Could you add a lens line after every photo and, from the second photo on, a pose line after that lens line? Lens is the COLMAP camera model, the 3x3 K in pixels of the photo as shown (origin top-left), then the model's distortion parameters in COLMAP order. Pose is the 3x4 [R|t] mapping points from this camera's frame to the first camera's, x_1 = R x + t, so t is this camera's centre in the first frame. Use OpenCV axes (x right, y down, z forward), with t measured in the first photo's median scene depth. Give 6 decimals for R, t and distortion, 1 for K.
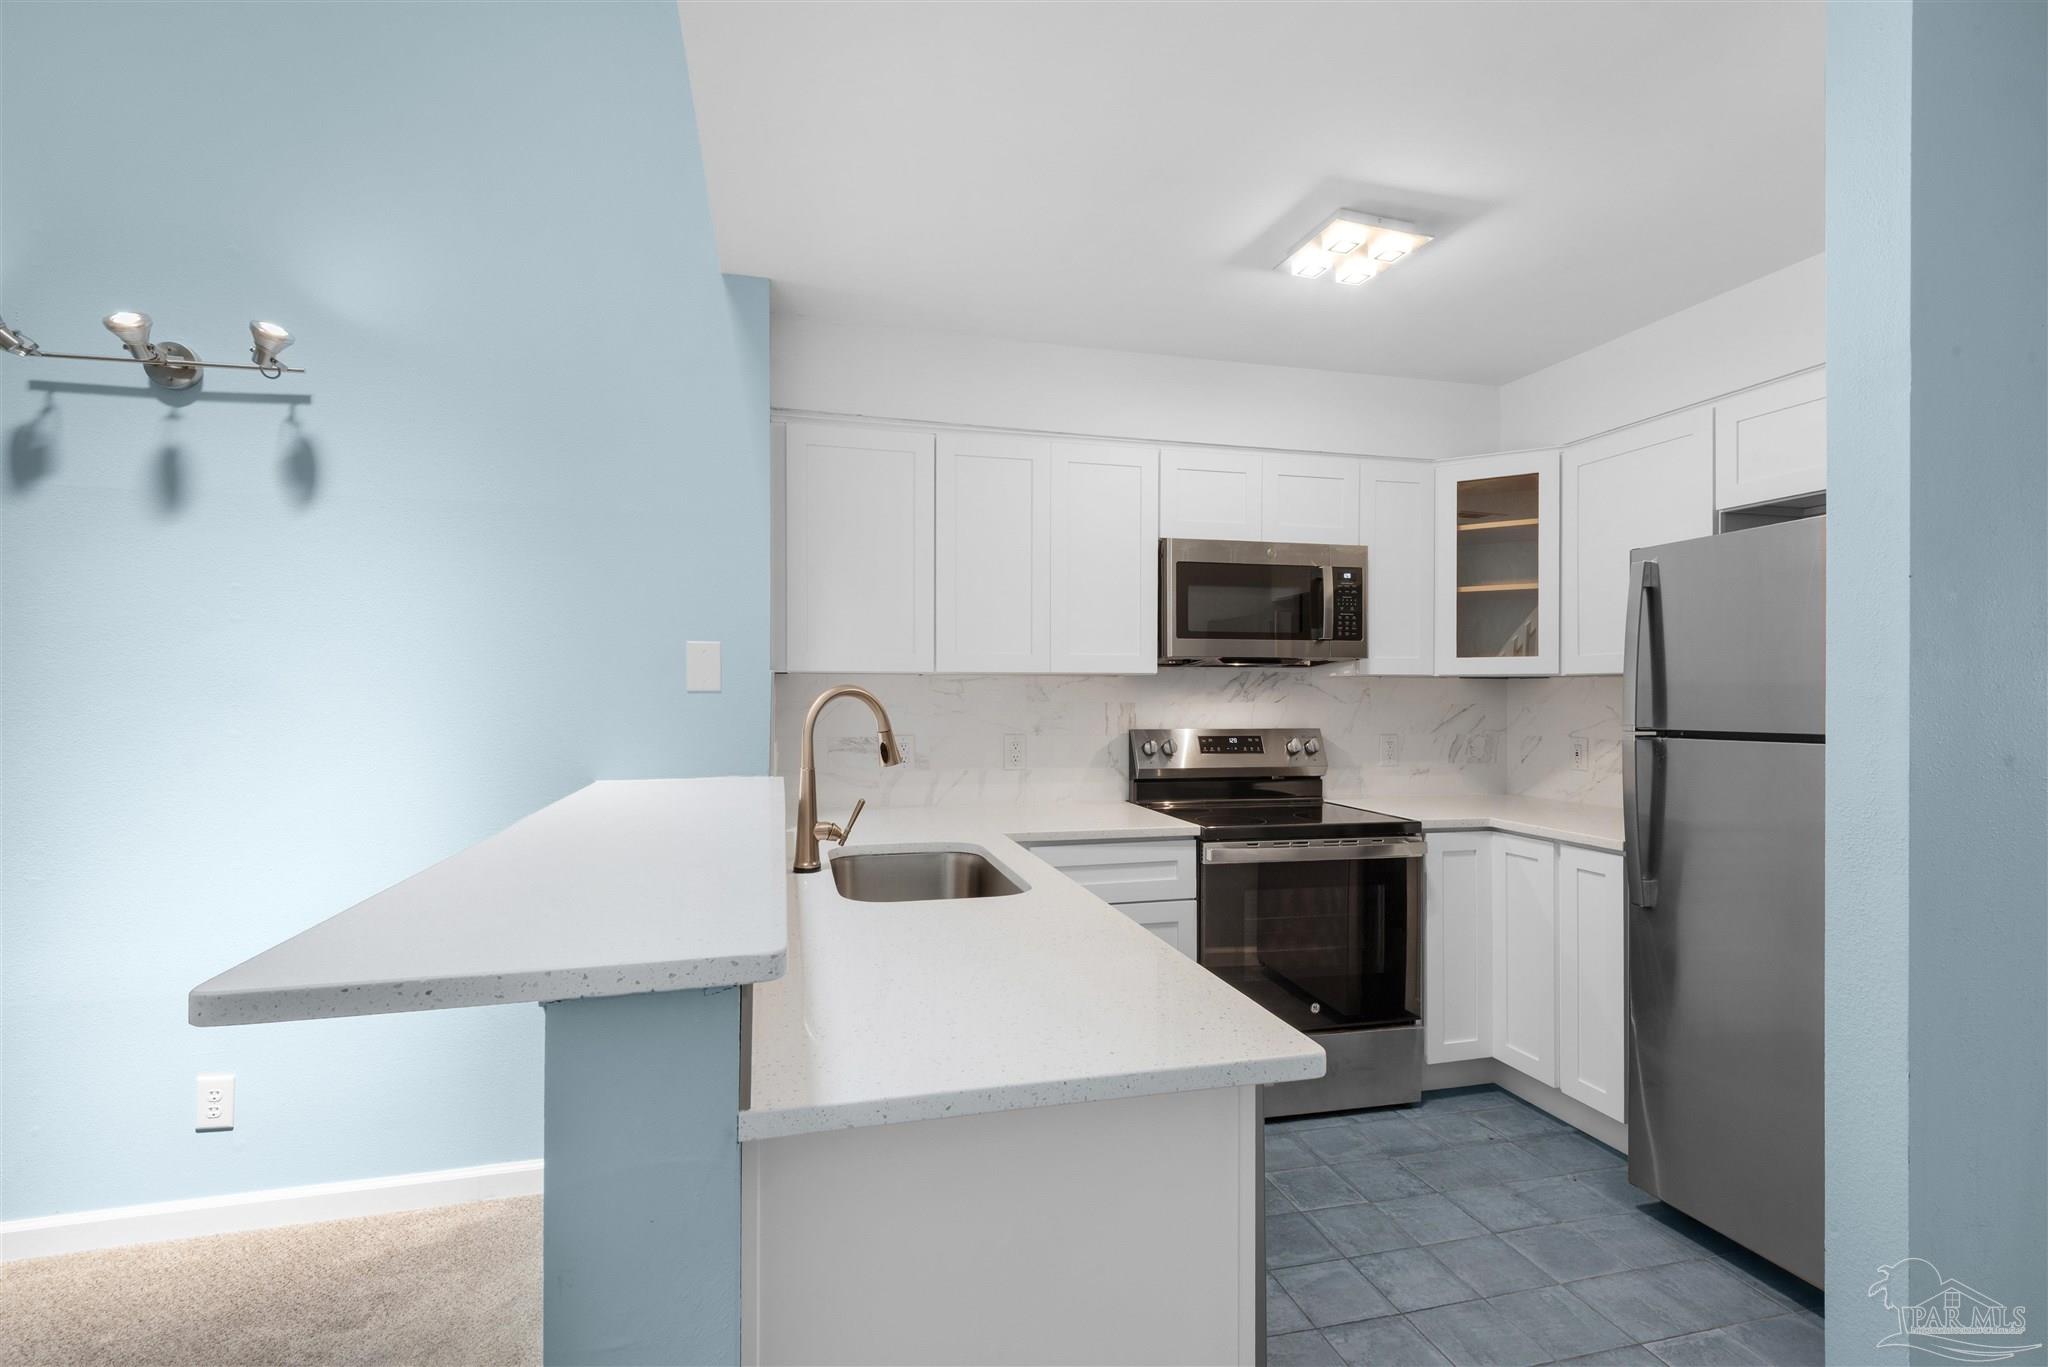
lens RADIAL K [[927.0, 0, 1012.6], [0, 927.0, 690.4], [0, 0, 1]] dist [0.019112, -0.012028]
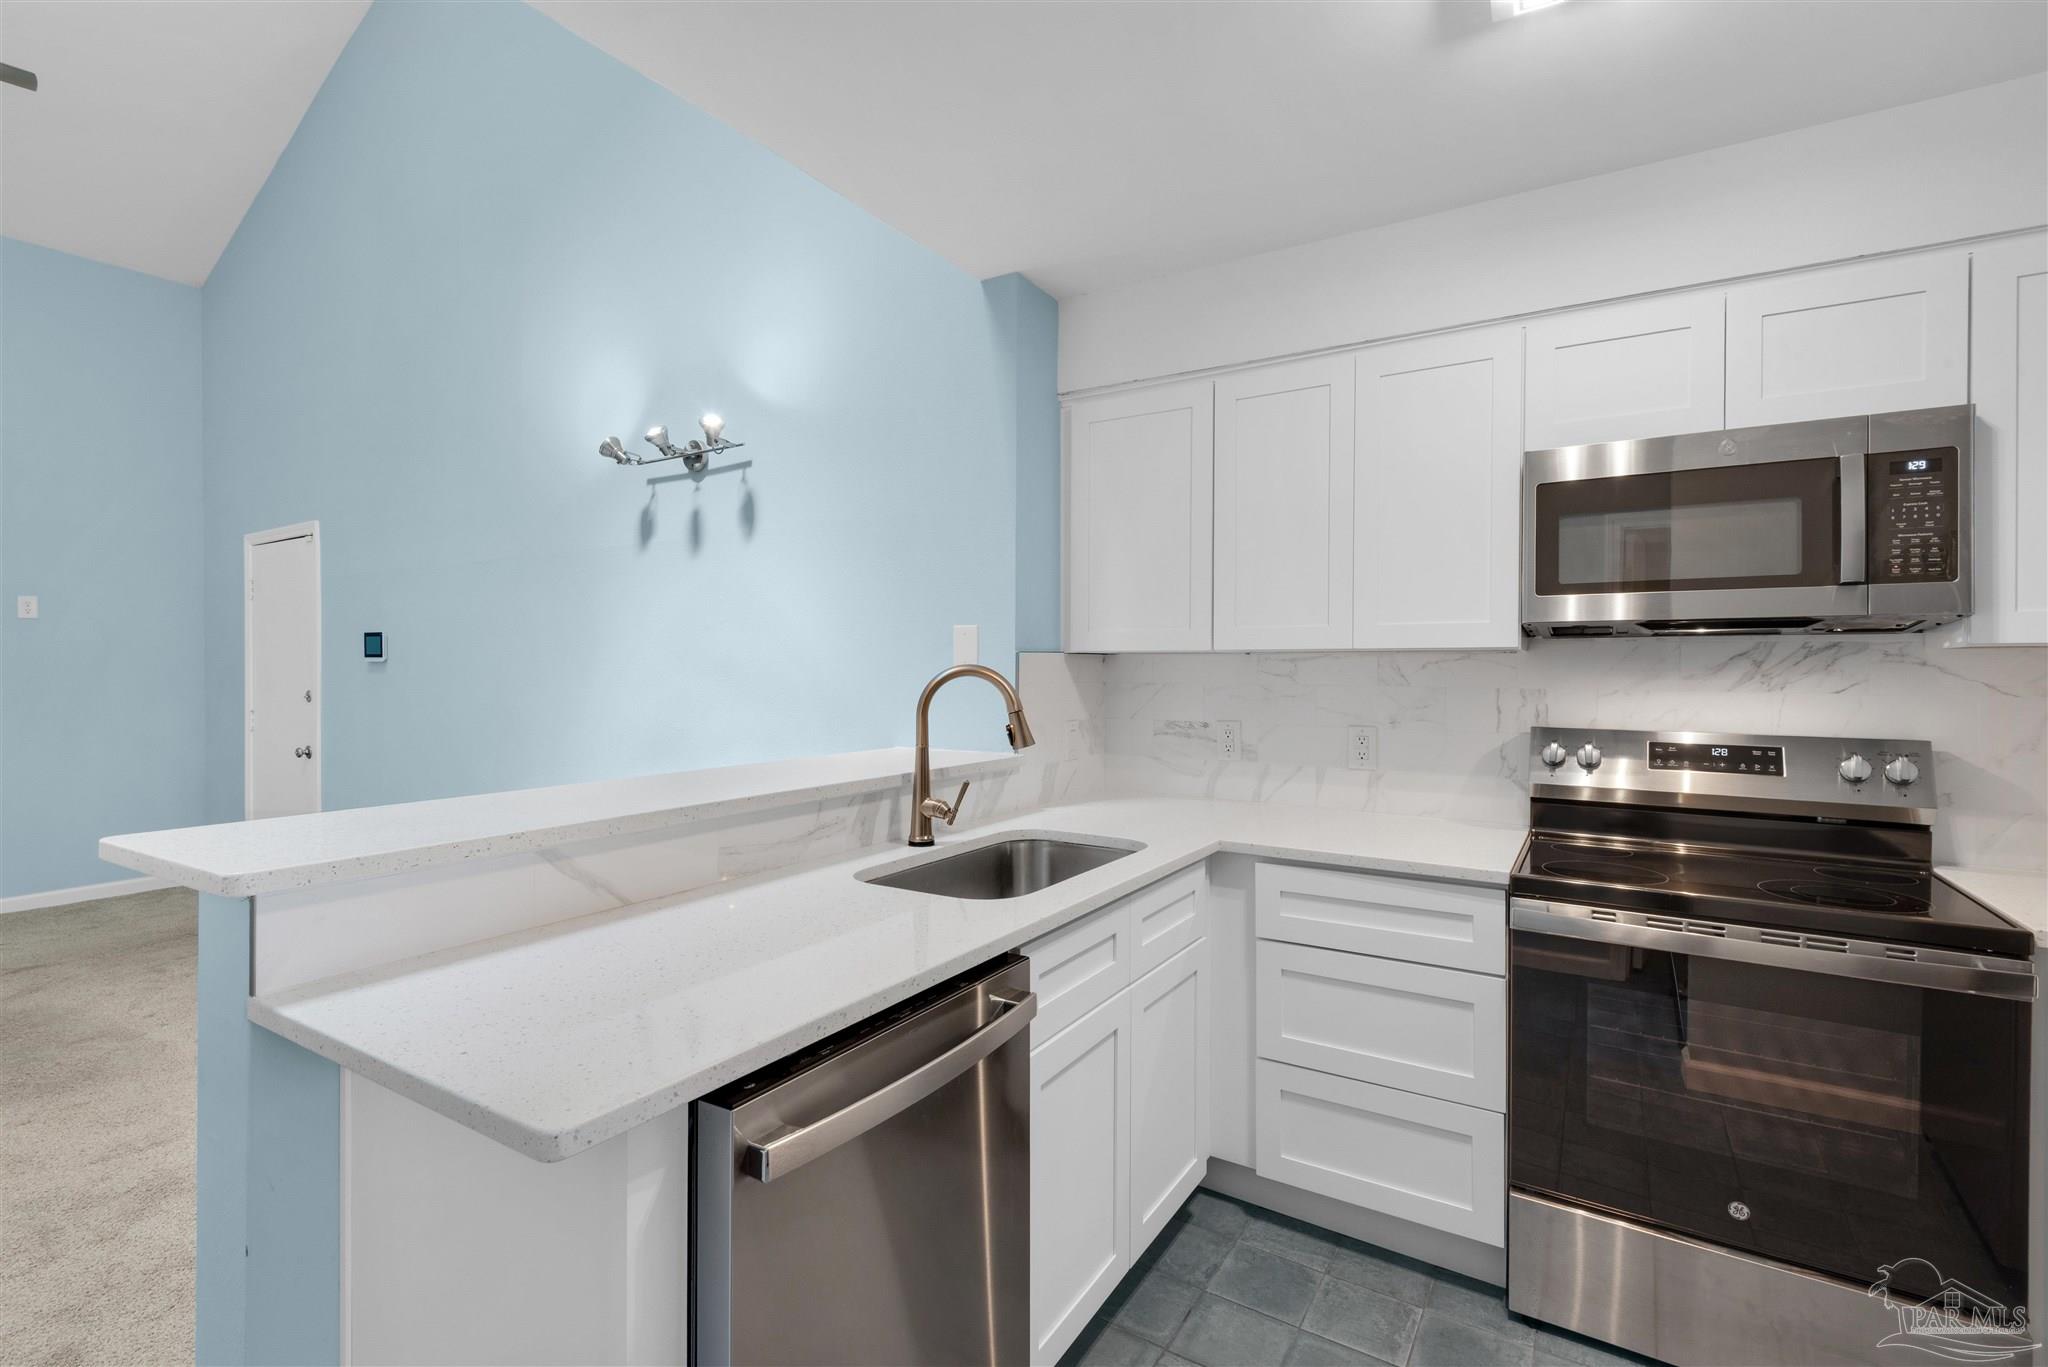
lens RADIAL K [[927.0, 0, 1030.5], [0, 927.0, 667.8], [0, 0, 1]] dist [0.019112, -0.012028]
pose [[0.696682, -0.000484, -0.717380, 0.400742], [-0.002940, 0.999989, -0.003530, 0.000524], [0.717374, 0.004569, 0.696673, 0.241501]]
